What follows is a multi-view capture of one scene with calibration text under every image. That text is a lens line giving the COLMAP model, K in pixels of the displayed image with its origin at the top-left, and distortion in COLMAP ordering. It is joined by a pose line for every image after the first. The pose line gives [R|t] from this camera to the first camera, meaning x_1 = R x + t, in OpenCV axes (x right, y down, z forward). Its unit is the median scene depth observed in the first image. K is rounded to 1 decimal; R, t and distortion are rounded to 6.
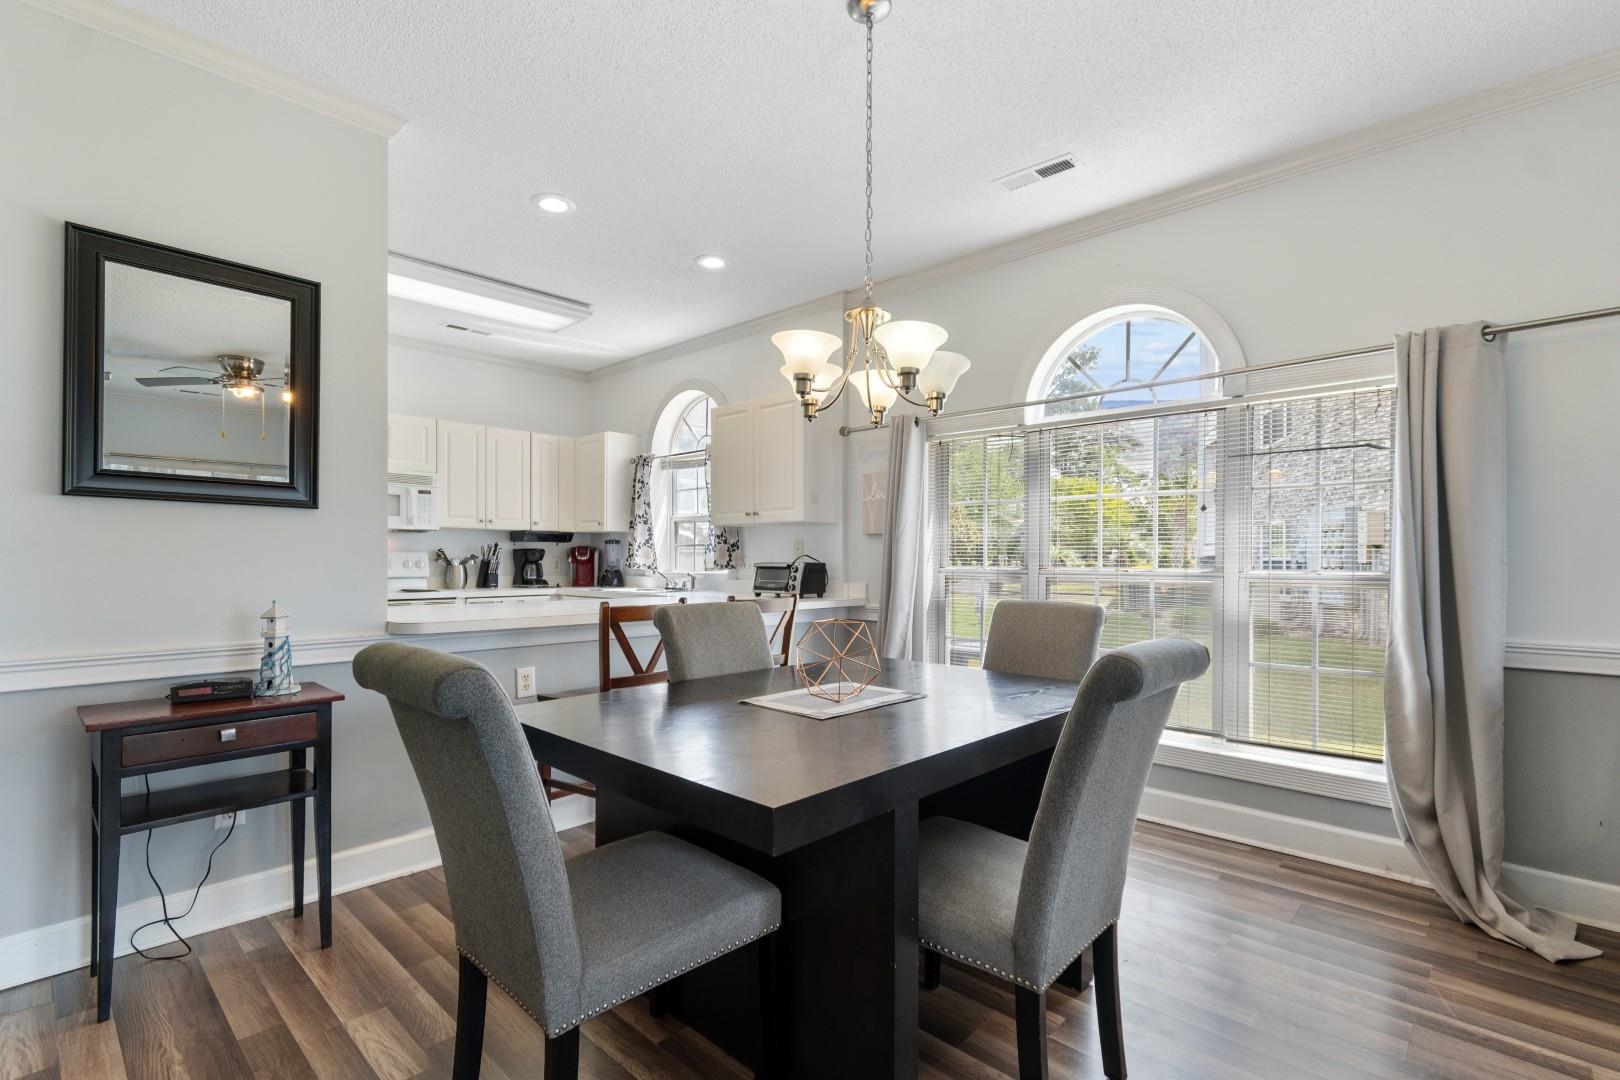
lens RADIAL K [[727.1, 0, 808.3], [0, 727.1, 557.3], [0, 0, 1]] dist [0.005683, -0.002574]
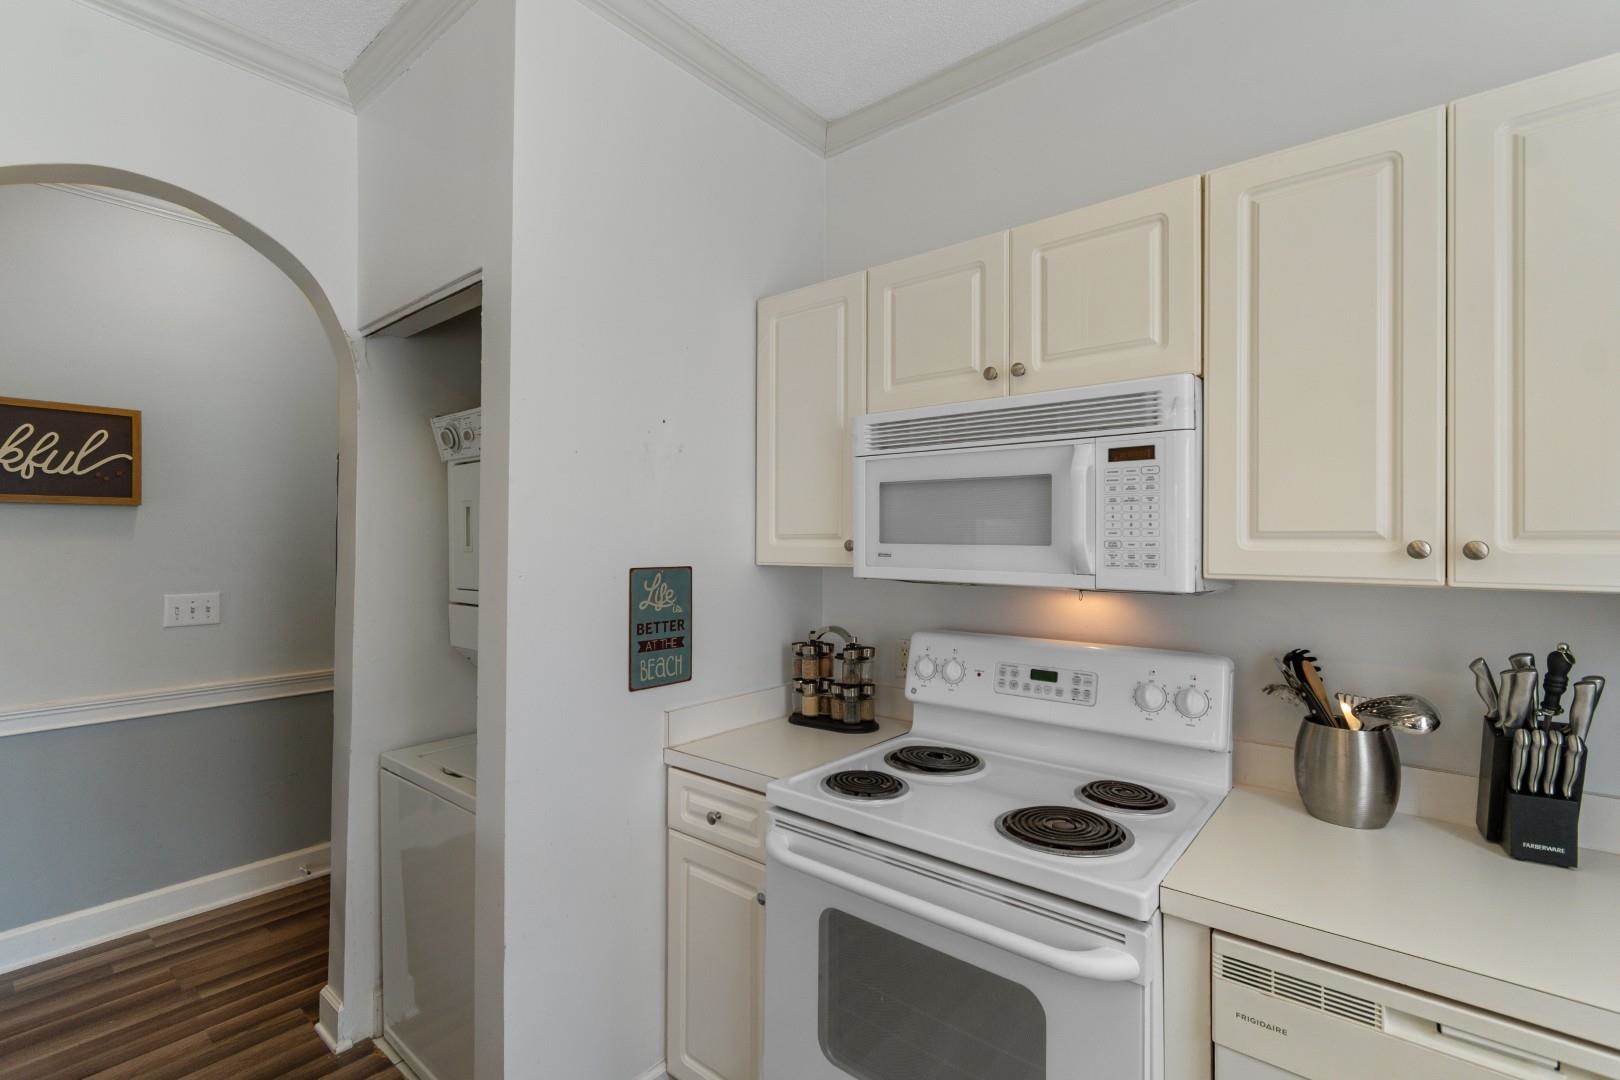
lens RADIAL K [[727.1, 0, 792.3], [0, 727.1, 541.6], [0, 0, 1]] dist [0.005683, -0.002574]
pose [[0.051847, -0.003010, -0.998650, -0.254455], [0.001688, 0.999994, -0.002926, -0.054765], [0.998654, -0.001534, 0.051852, 0.841937]]
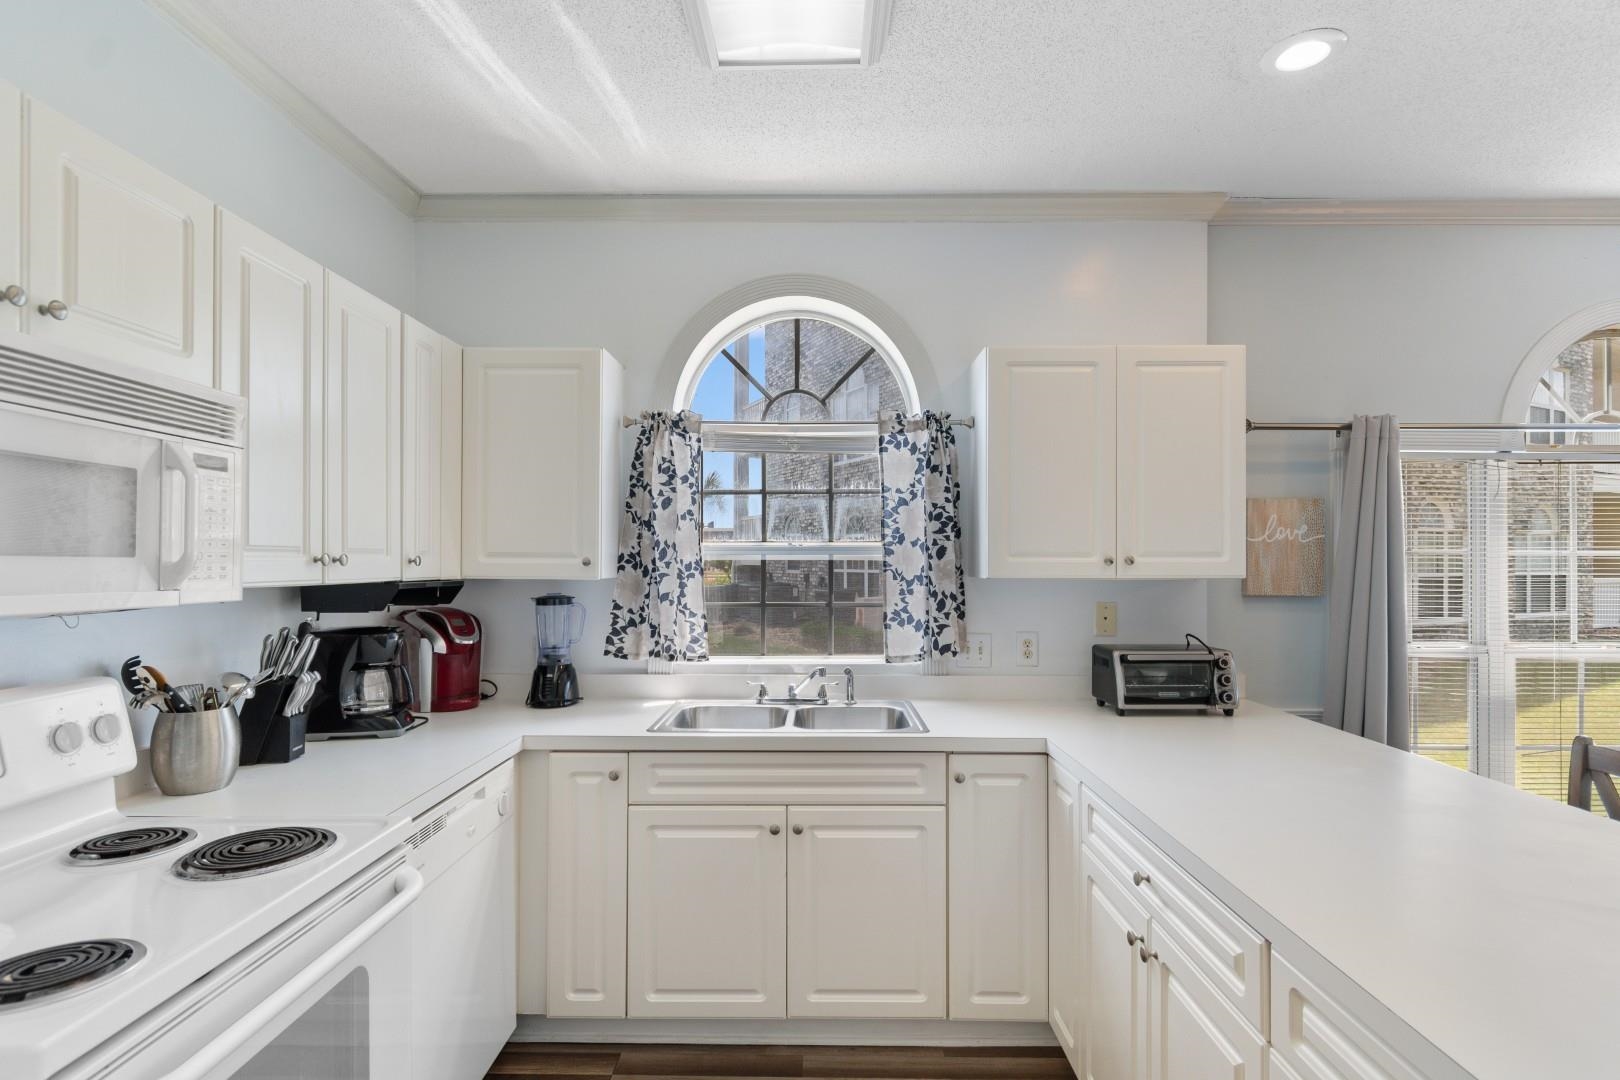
lens RADIAL K [[803.8, 0, 811.7], [0, 803.8, 556.3], [0, 0, 1]] dist [0.007131, -0.004277]
pose [[0.736440, 0.000261, 0.676502, -0.553675], [-0.000811, 1.000000, 0.000496, -0.054483], [-0.676502, -0.000914, 0.736440, 0.621064]]
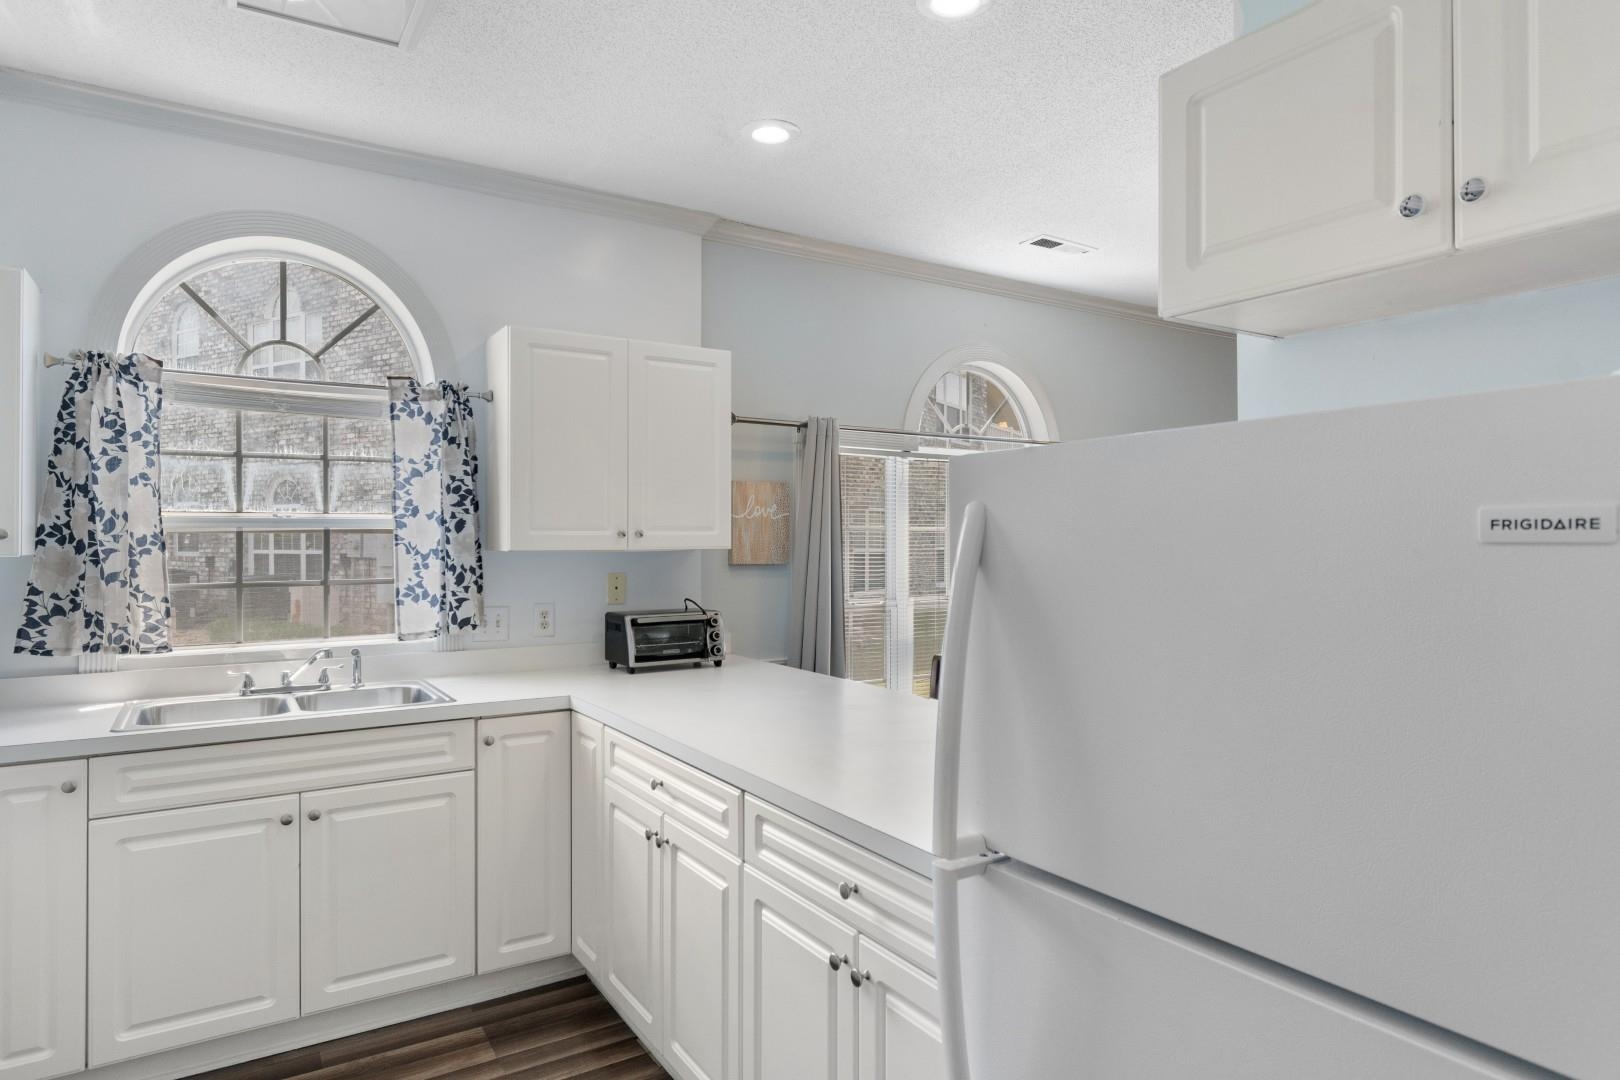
lens RADIAL K [[953.8, 0, 817.6], [0, 953.8, 535.4], [0, 0, 1]] dist [0.005375, -0.001857]
pose [[0.243090, -0.000882, 0.970003, -0.682781], [-0.002014, 0.999997, 0.001414, -0.051689], [-0.970002, -0.002298, 0.243088, 0.574548]]
